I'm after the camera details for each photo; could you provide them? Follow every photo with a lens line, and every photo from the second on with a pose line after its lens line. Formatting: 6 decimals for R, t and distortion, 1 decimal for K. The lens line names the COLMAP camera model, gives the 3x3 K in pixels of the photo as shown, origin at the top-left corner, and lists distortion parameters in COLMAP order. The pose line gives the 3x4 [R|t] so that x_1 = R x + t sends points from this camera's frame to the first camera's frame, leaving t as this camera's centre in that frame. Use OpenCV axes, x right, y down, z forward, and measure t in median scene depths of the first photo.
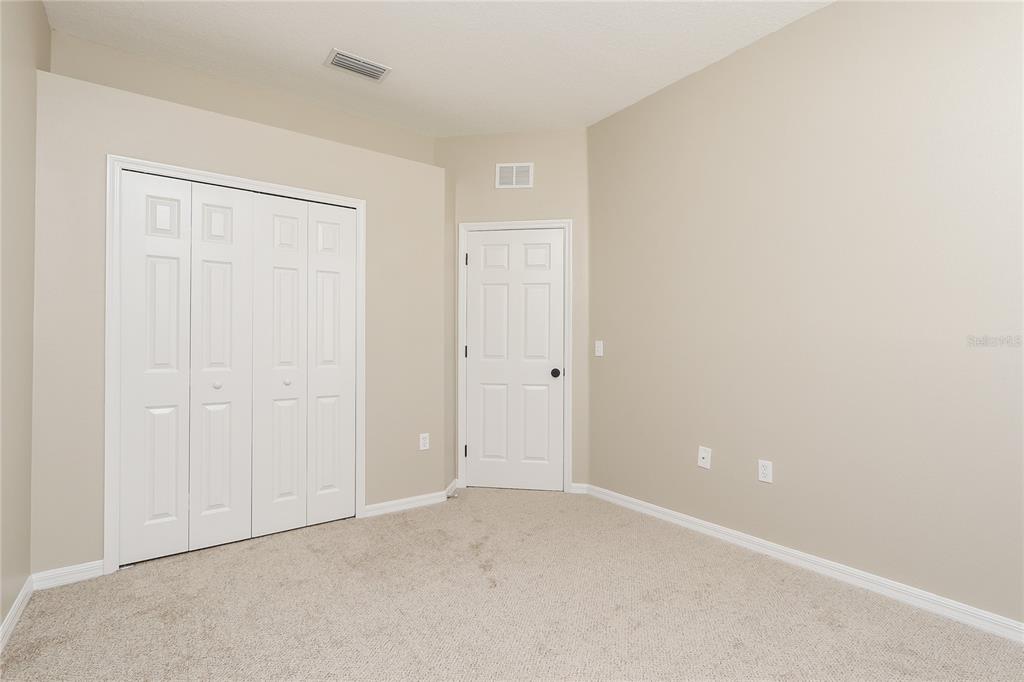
lens RADIAL K [[454.9, 0, 444.5], [0, 454.9, 338.9], [0, 0, 1]] dist [0.001174, 0.000066]
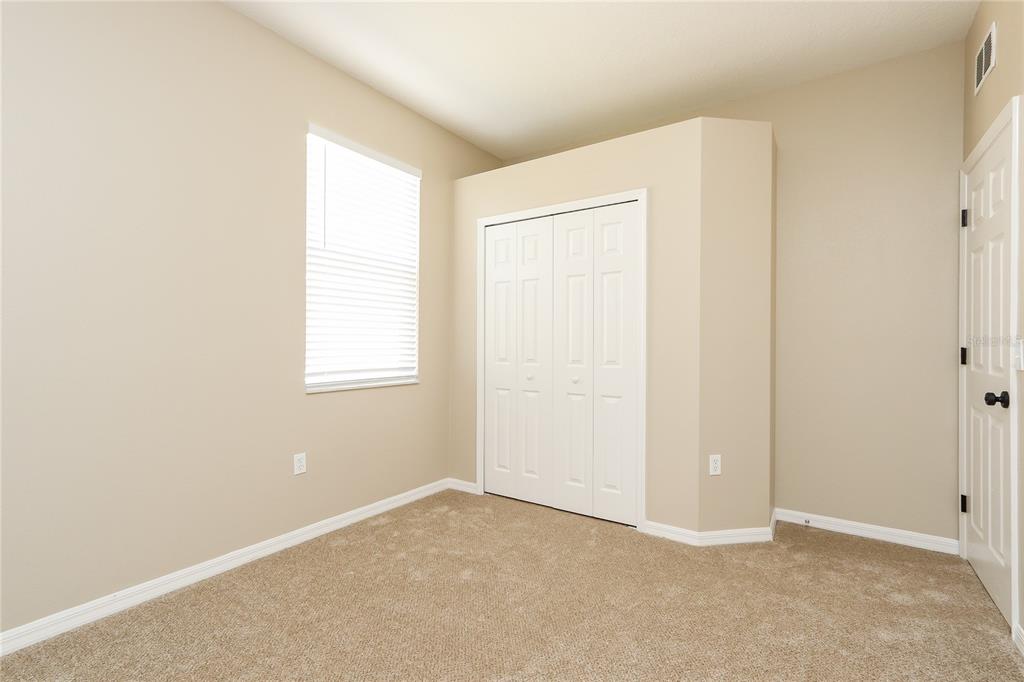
lens RADIAL K [[469.2, 0, 512.0], [0, 469.2, 341.0], [0, 0, 1]] dist [-0.000476, -0.000014]
pose [[0.399479, -0.007961, -0.916708, 0.605394], [0.010442, 0.999937, -0.004134, 0.006091], [0.916683, -0.007921, 0.399537, 0.385098]]
